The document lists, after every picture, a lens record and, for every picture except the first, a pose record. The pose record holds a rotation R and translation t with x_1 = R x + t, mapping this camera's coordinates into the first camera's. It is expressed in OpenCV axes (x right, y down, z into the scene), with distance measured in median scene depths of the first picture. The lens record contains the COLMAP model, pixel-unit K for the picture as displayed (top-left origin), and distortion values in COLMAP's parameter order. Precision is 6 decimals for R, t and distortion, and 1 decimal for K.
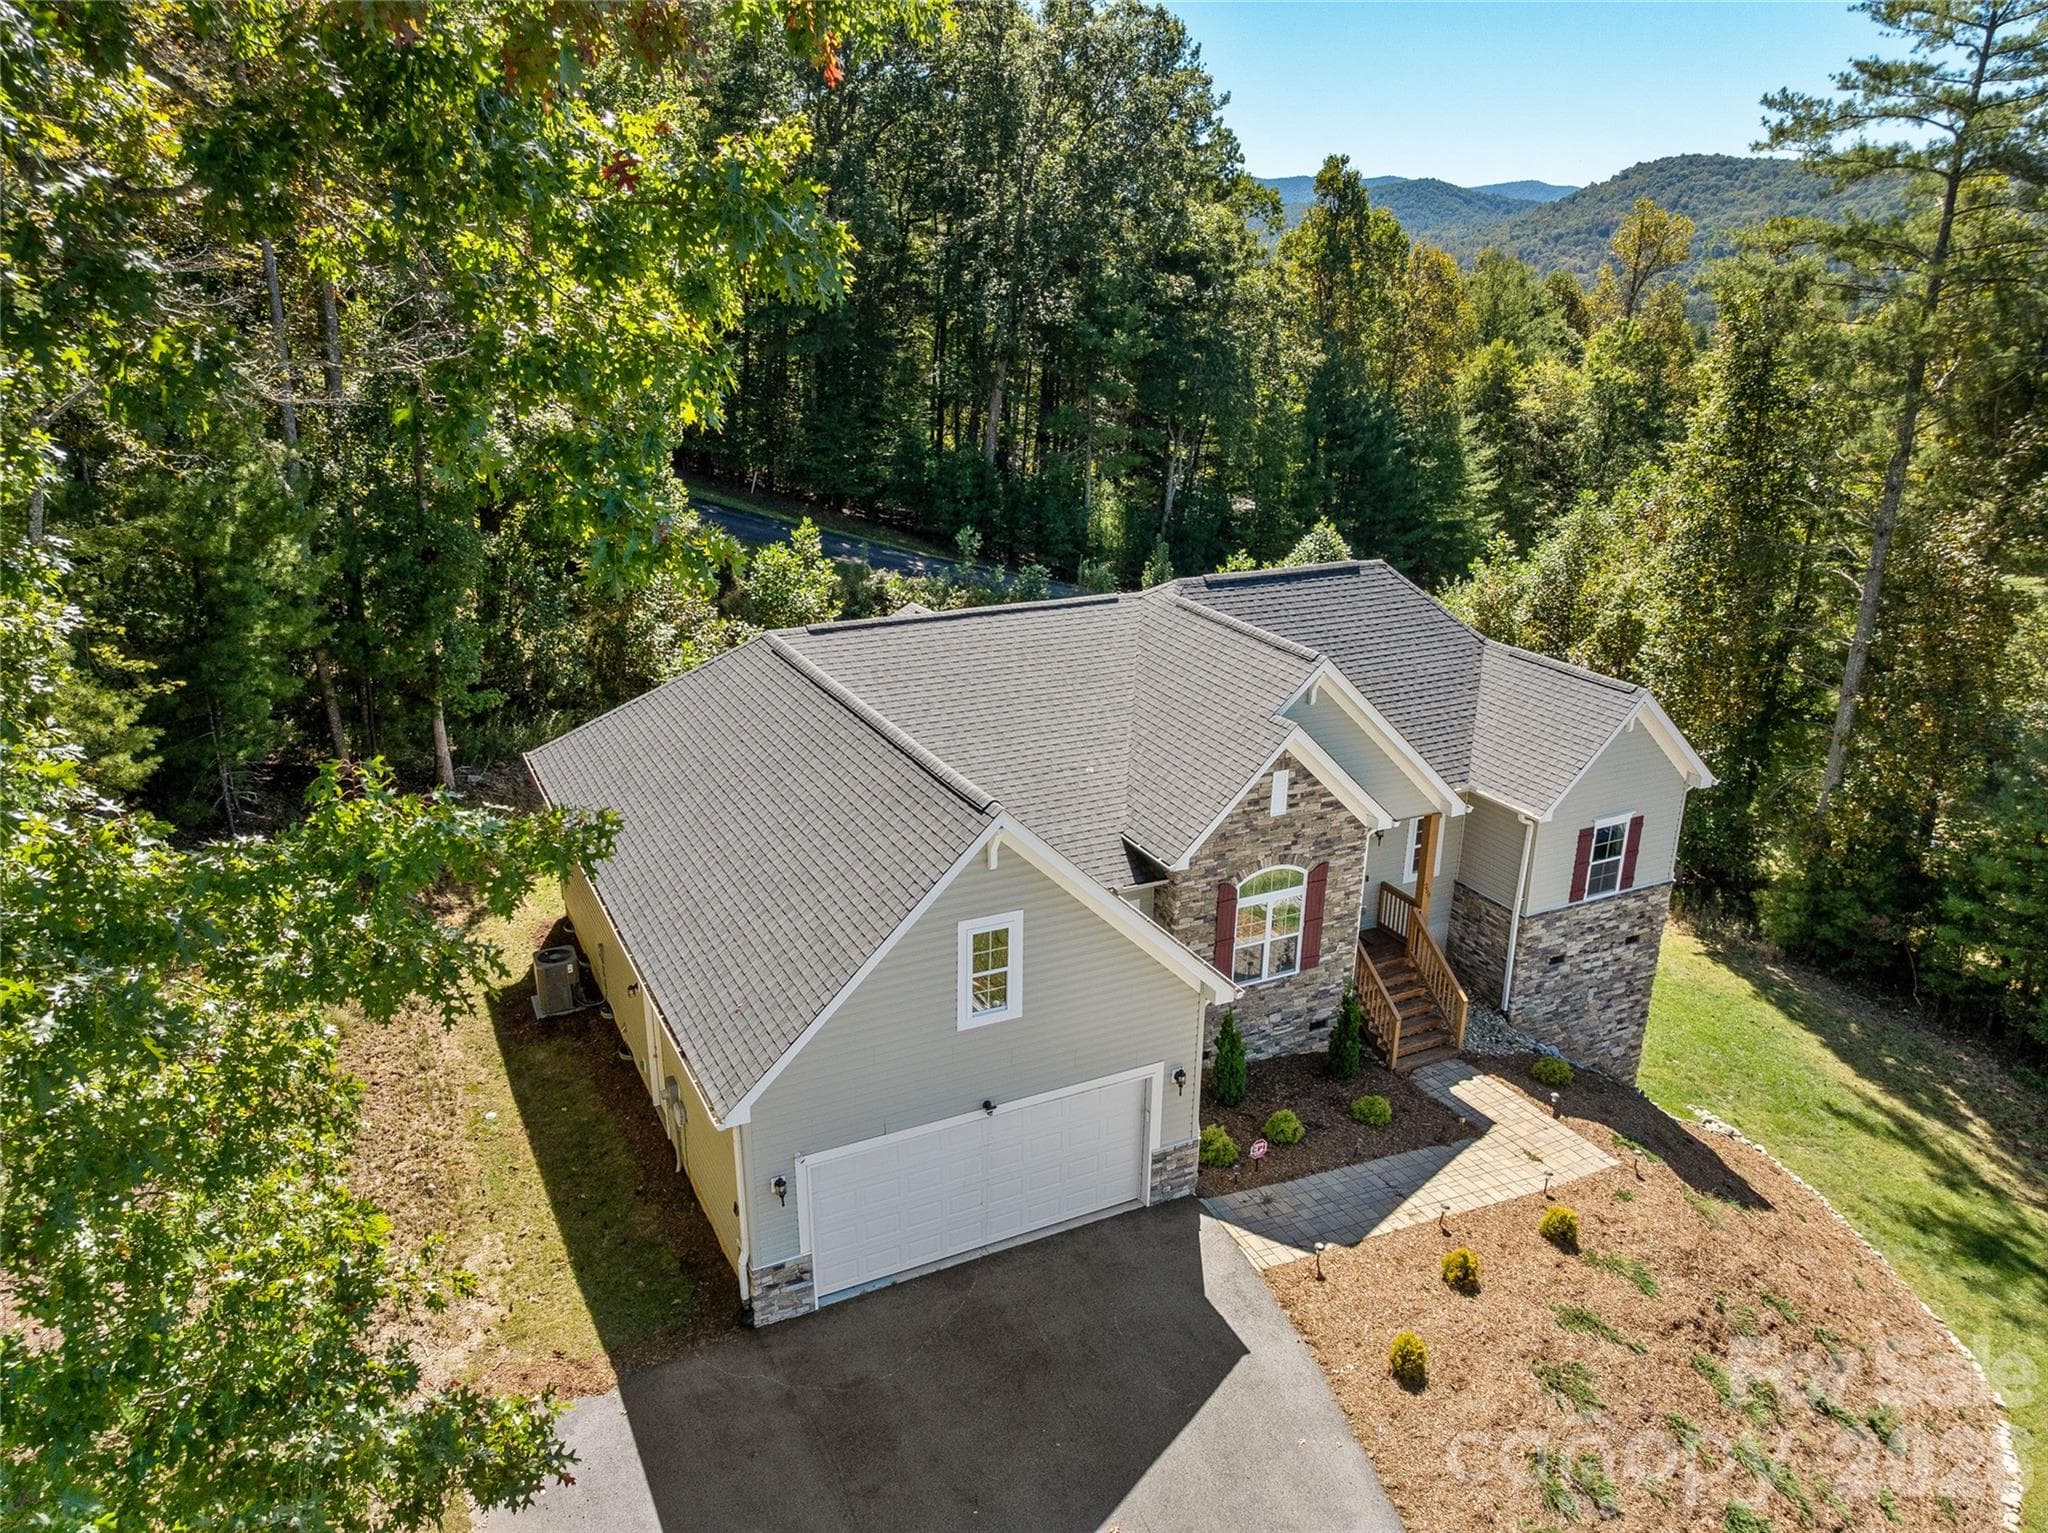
lens RADIAL K [[1429.8, 0, 1021.5], [0, 1429.8, 761.1], [0, 0, 1]] dist [-0.028107, 0.000080]
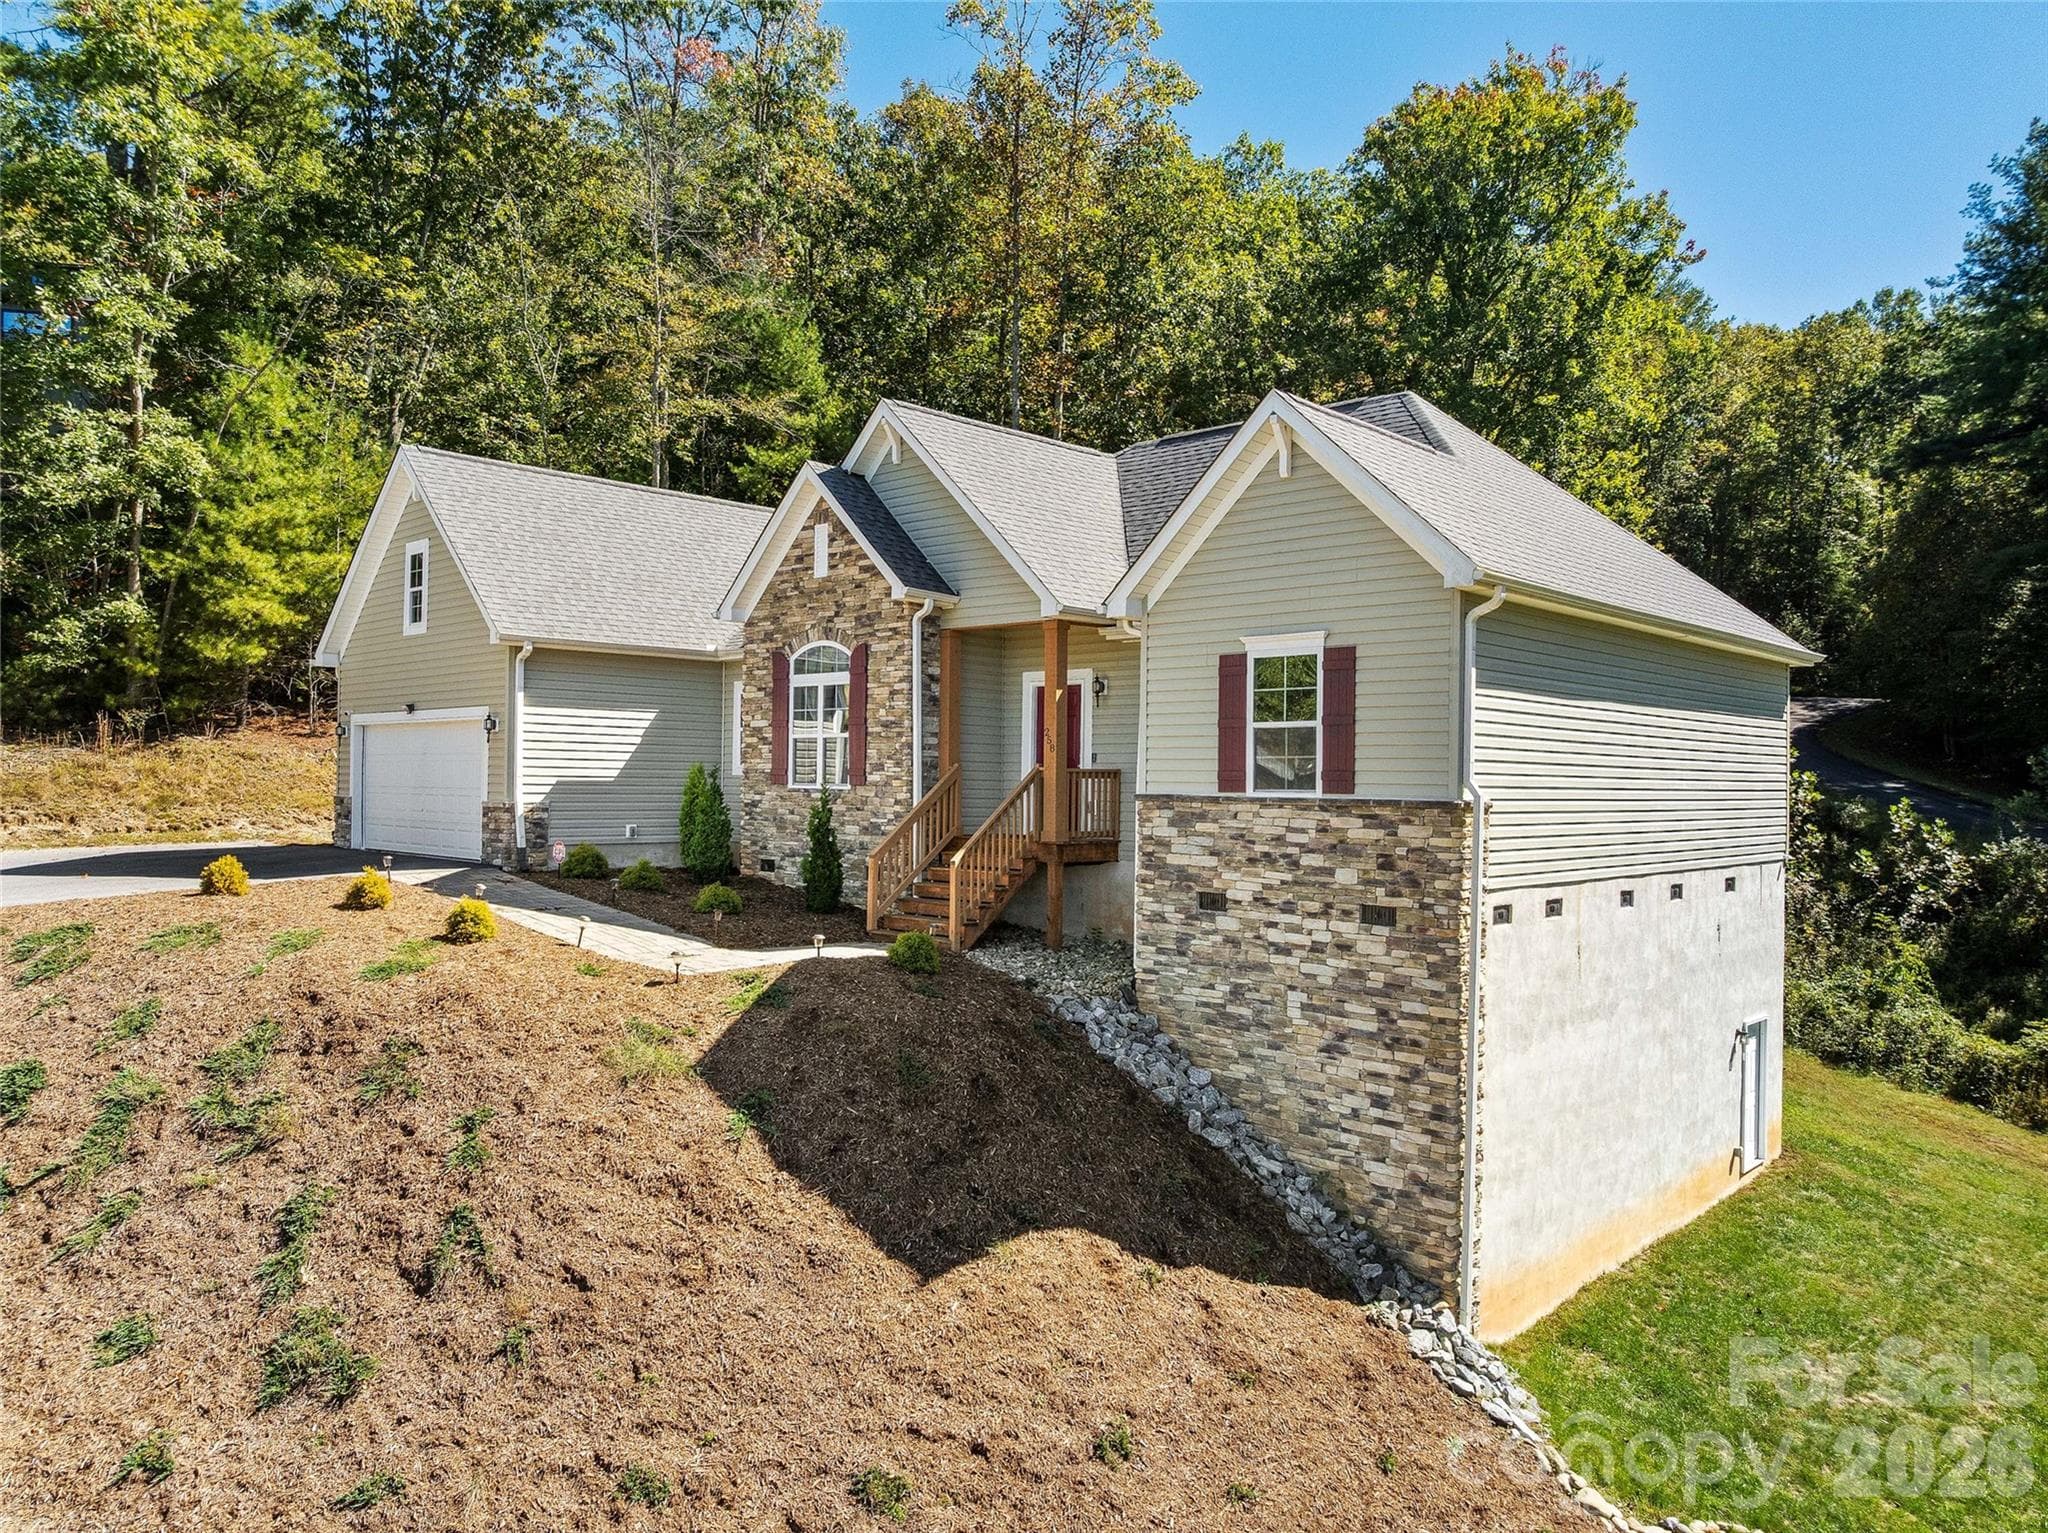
lens RADIAL K [[1429.8, 0, 1037.8], [0, 1429.8, 767.4], [0, 0, 1]] dist [-0.028107, 0.000080]
pose [[0.344023, -0.013456, -0.938865, 1.021036], [-0.317652, 0.939273, -0.129857, 0.213417], [0.883598, 0.342906, 0.318857, 0.848446]]
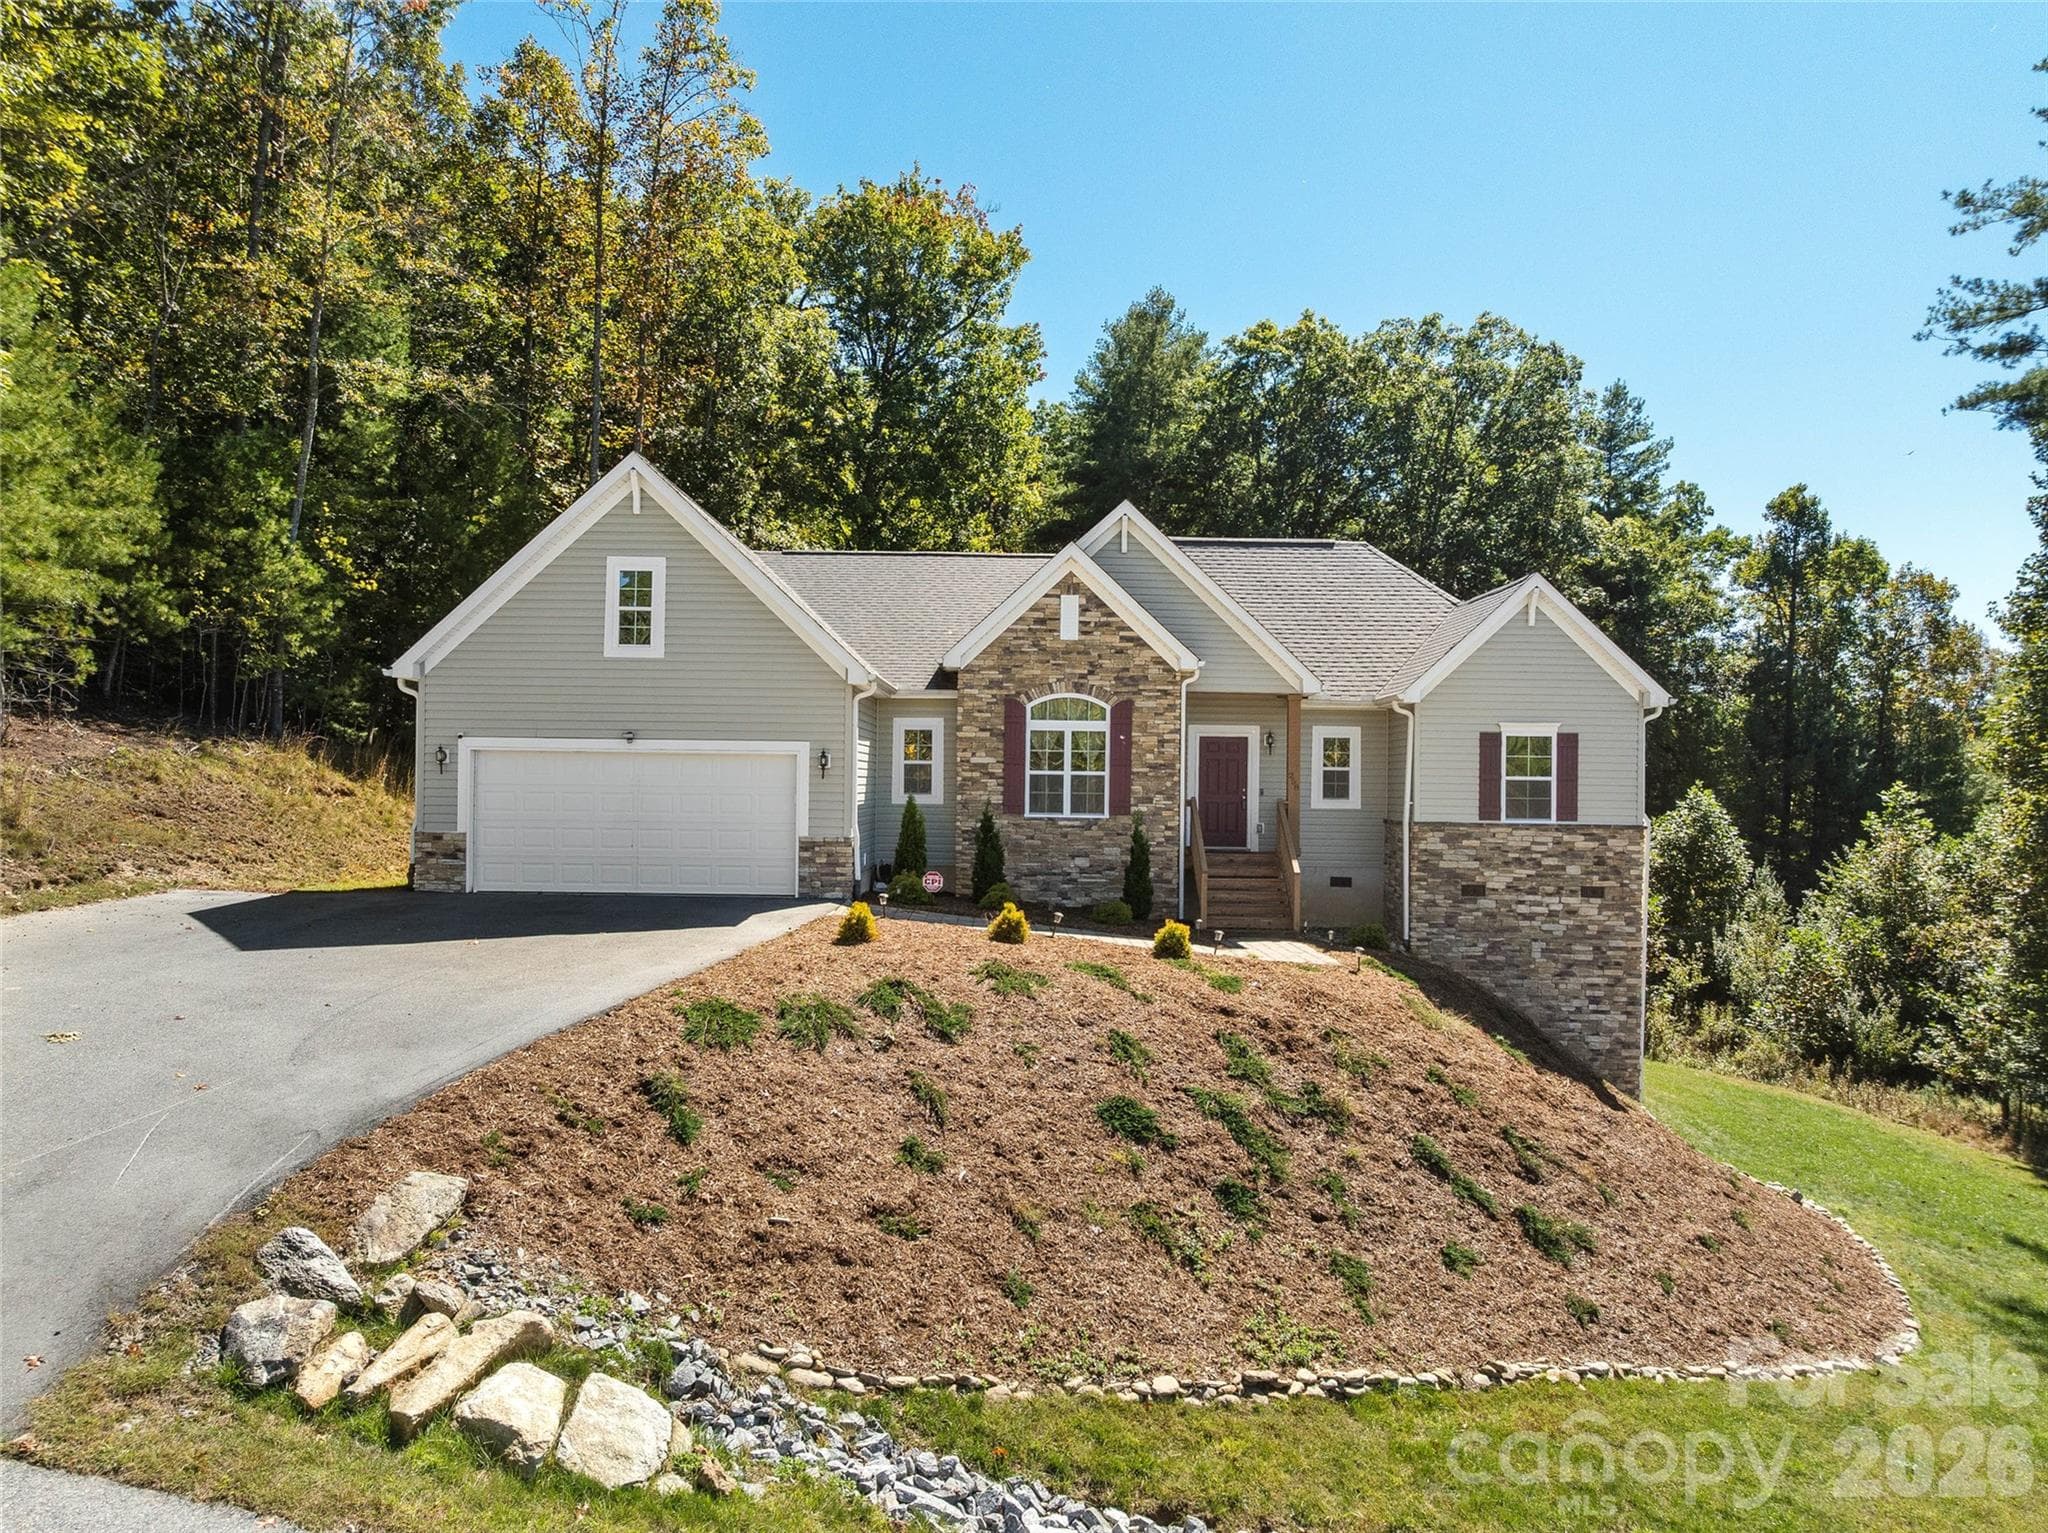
lens RADIAL K [[1429.8, 0, 1021.9], [0, 1429.8, 759.6], [0, 0, 1]] dist [-0.028107, 0.000080]
pose [[0.897872, -0.003552, -0.440241, 0.591145], [-0.150108, 0.937579, -0.313709, 0.440676], [0.413875, 0.347755, 0.841293, 0.127164]]
